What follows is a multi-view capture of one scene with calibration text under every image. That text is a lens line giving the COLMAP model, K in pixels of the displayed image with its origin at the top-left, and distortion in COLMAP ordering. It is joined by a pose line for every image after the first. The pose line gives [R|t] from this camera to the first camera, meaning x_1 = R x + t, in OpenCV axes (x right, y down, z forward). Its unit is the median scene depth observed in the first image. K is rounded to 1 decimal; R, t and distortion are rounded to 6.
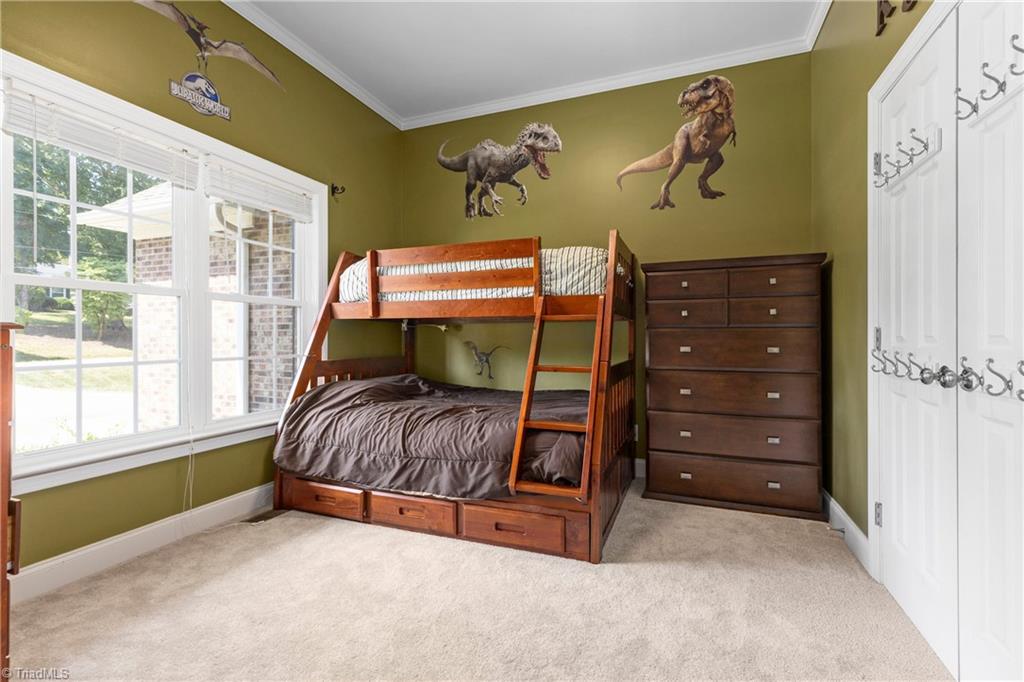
lens RADIAL K [[465.6, 0, 512.6], [0, 465.6, 331.8], [0, 0, 1]] dist [0.001463, 0.000274]
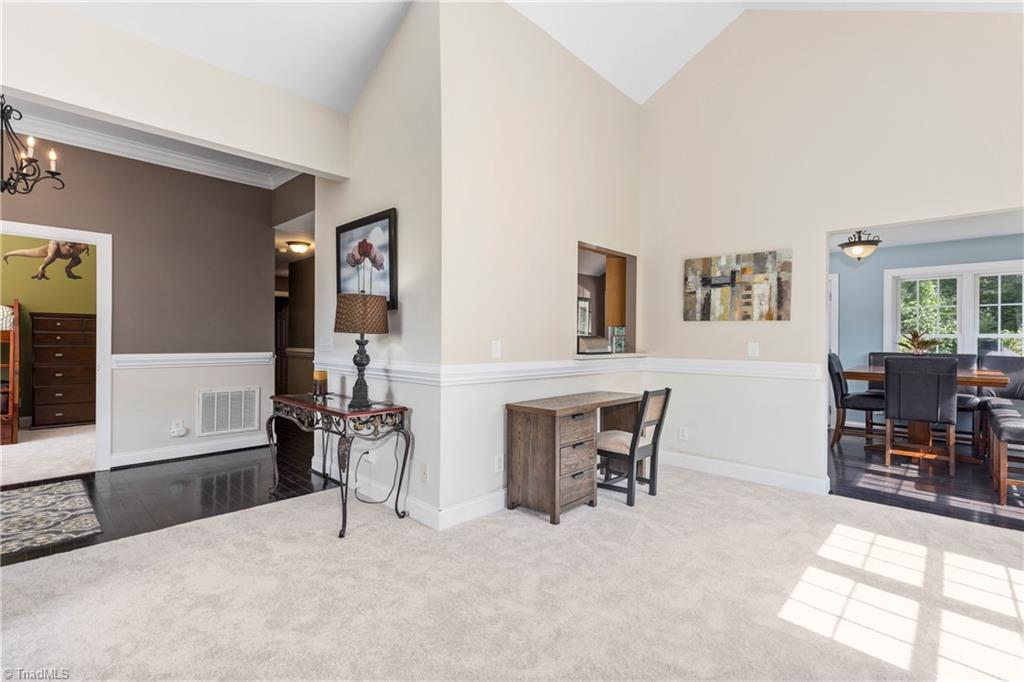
lens RADIAL K [[465.6, 0, 512.6], [0, 465.6, 331.8], [0, 0, 1]] dist [0.001463, 0.000274]
pose [[0.382484, 0.001239, 0.923961, -0.698436], [-0.003062, 0.999995, -0.000074, -0.064145], [-0.923957, -0.002801, 0.382486, -1.500400]]
